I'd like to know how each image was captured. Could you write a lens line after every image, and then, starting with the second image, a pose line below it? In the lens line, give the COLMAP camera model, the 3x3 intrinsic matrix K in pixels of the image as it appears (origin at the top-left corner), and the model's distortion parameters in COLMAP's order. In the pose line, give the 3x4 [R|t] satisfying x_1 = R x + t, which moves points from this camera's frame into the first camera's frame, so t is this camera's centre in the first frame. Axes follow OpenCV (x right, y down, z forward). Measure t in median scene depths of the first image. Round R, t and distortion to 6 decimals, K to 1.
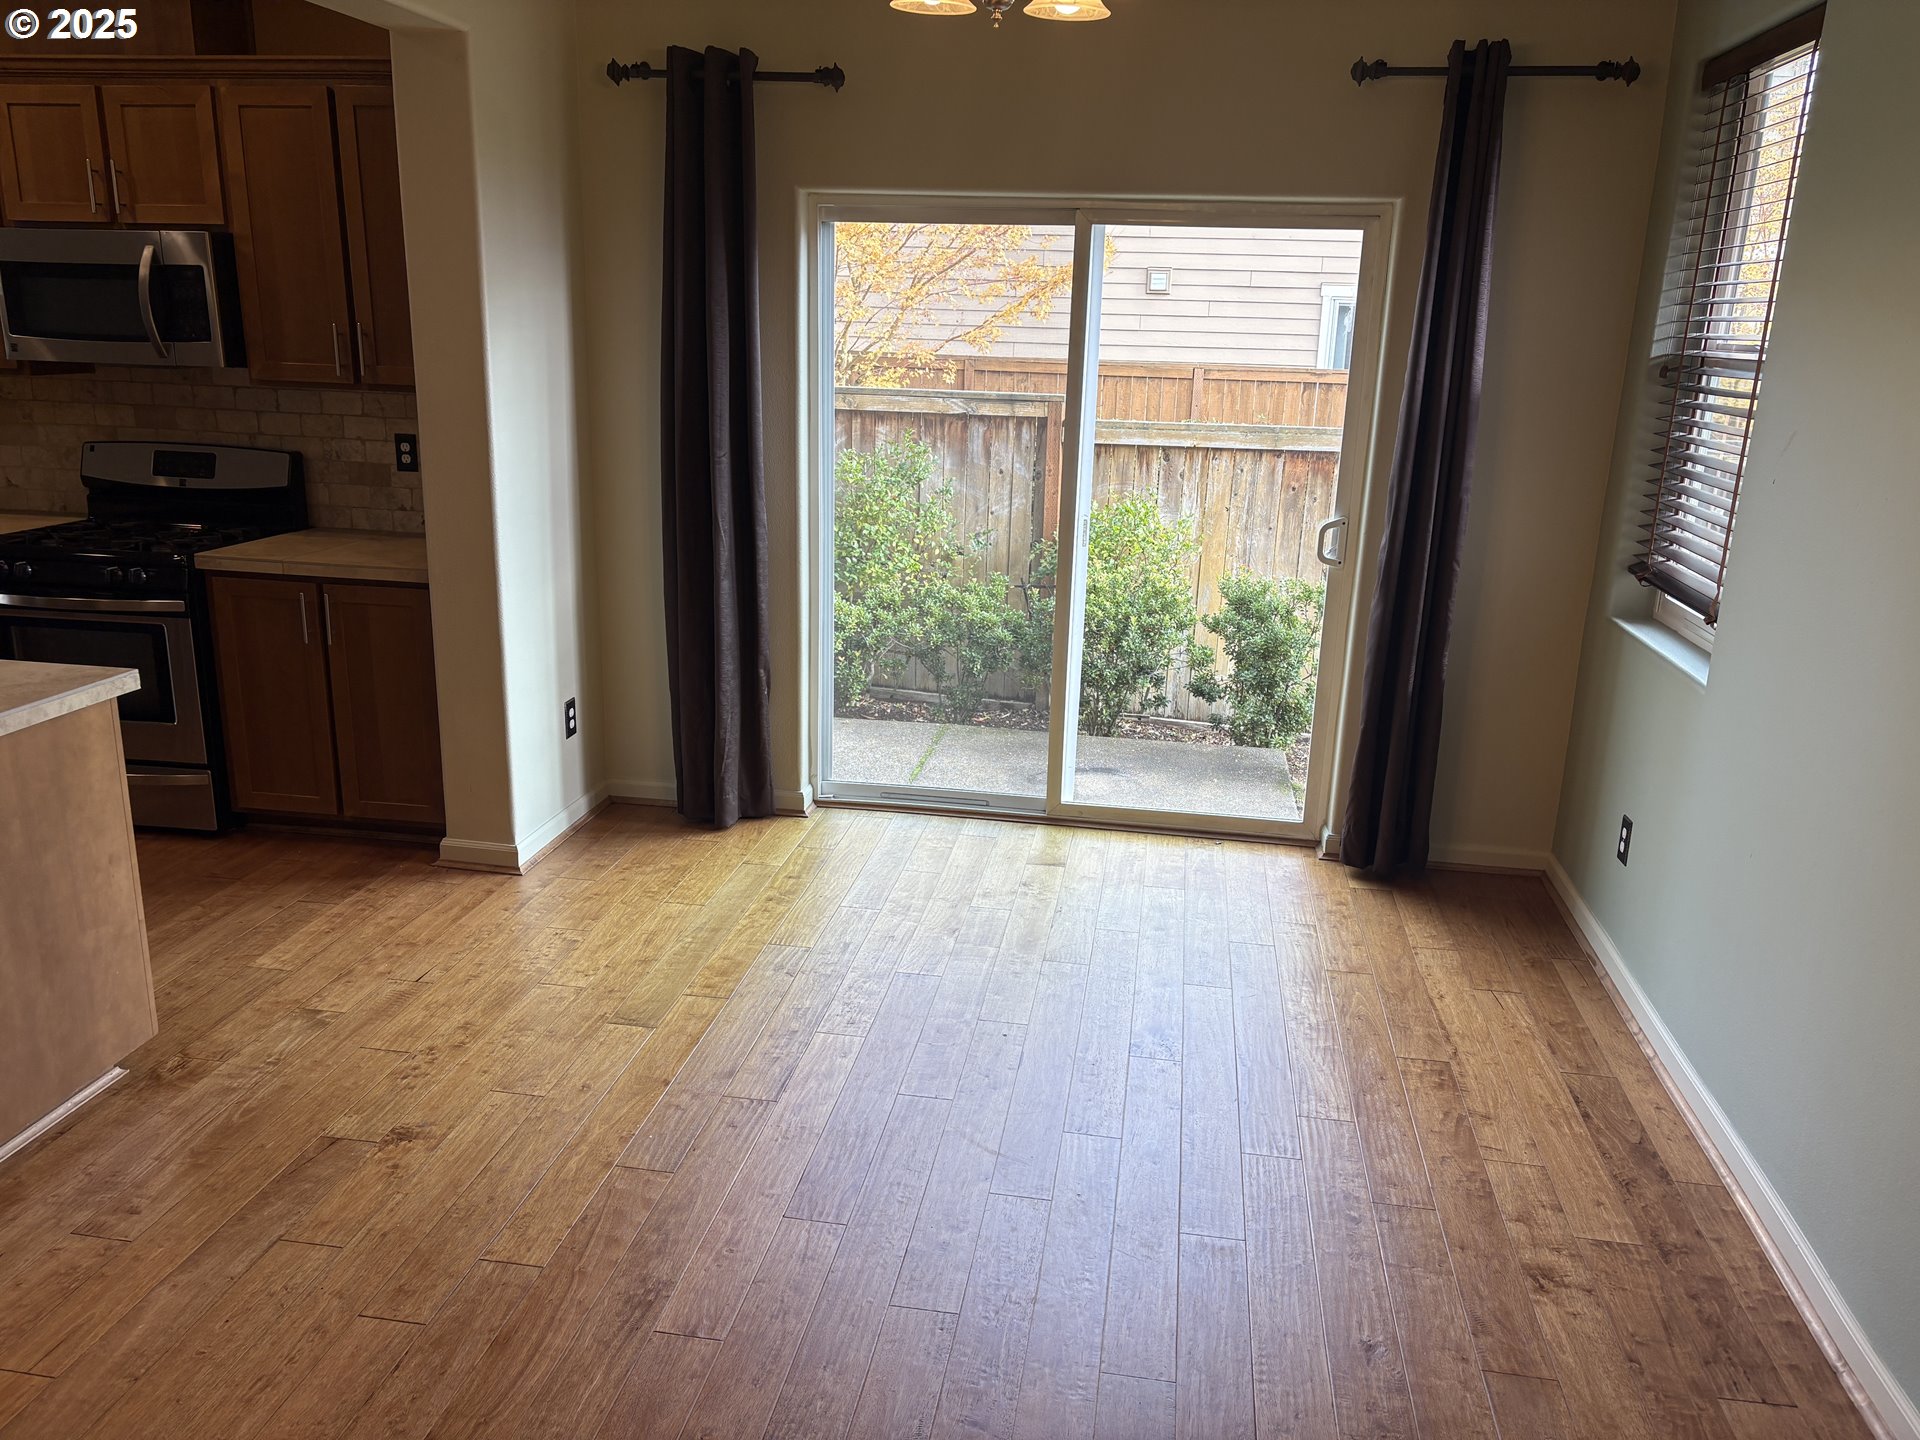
lens RADIAL K [[1447.7, 0, 955.8], [0, 1447.7, 719.2], [0, 0, 1]] dist [0.037045, -0.040579]
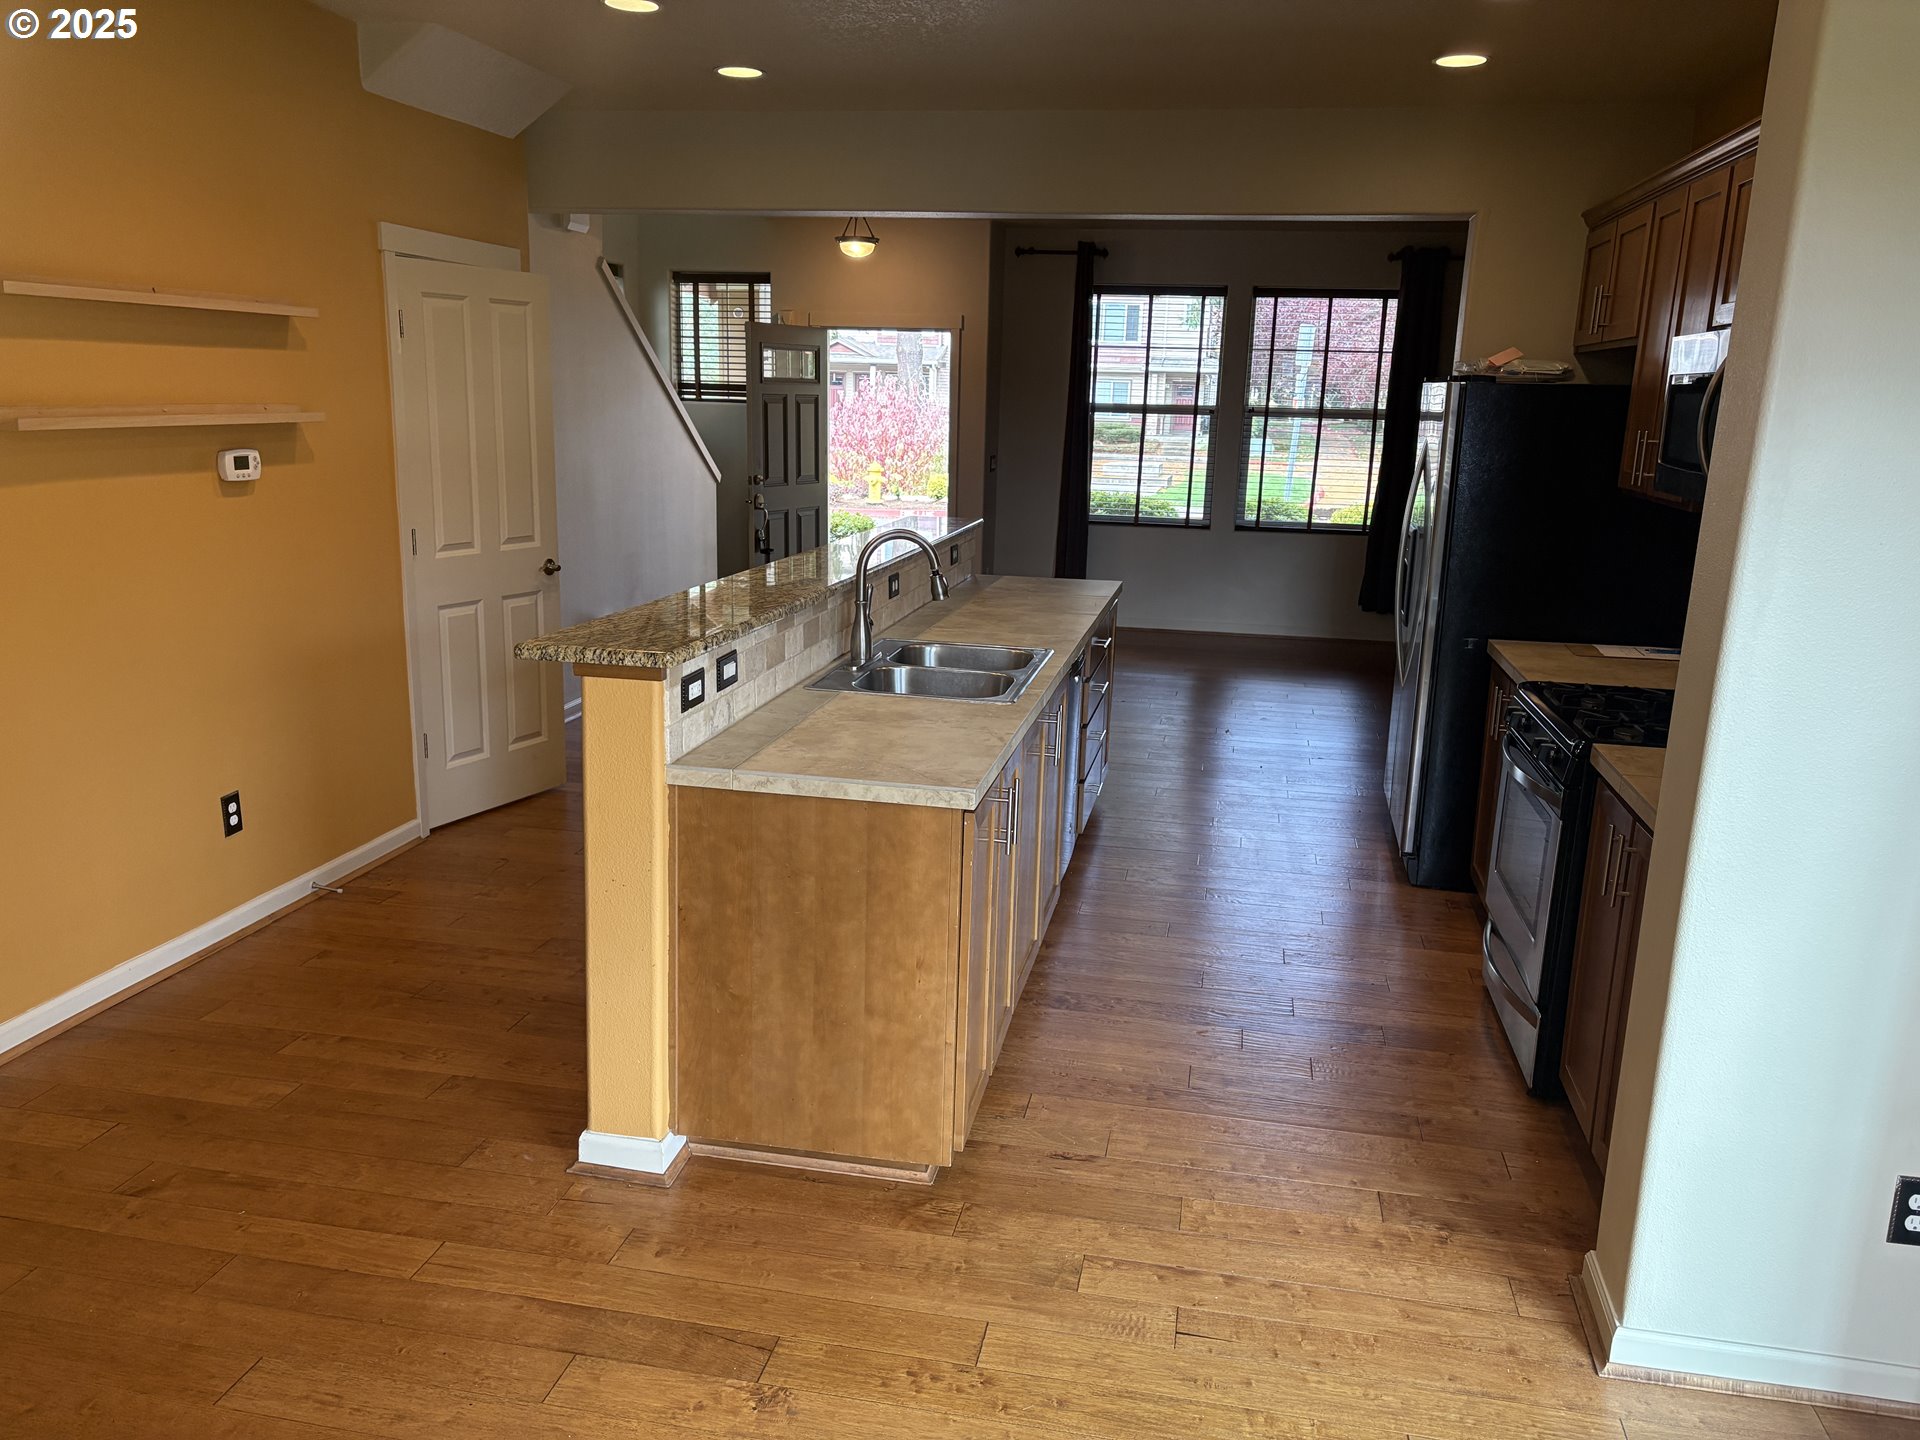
lens RADIAL K [[1447.7, 0, 954.0], [0, 1447.7, 721.3], [0, 0, 1]] dist [0.037045, -0.040579]
pose [[-0.044462, 0.188272, -0.981110, 0.334558], [-0.291449, 0.936915, 0.192999, -0.248918], [0.955553, 0.294524, 0.013215, 0.967076]]
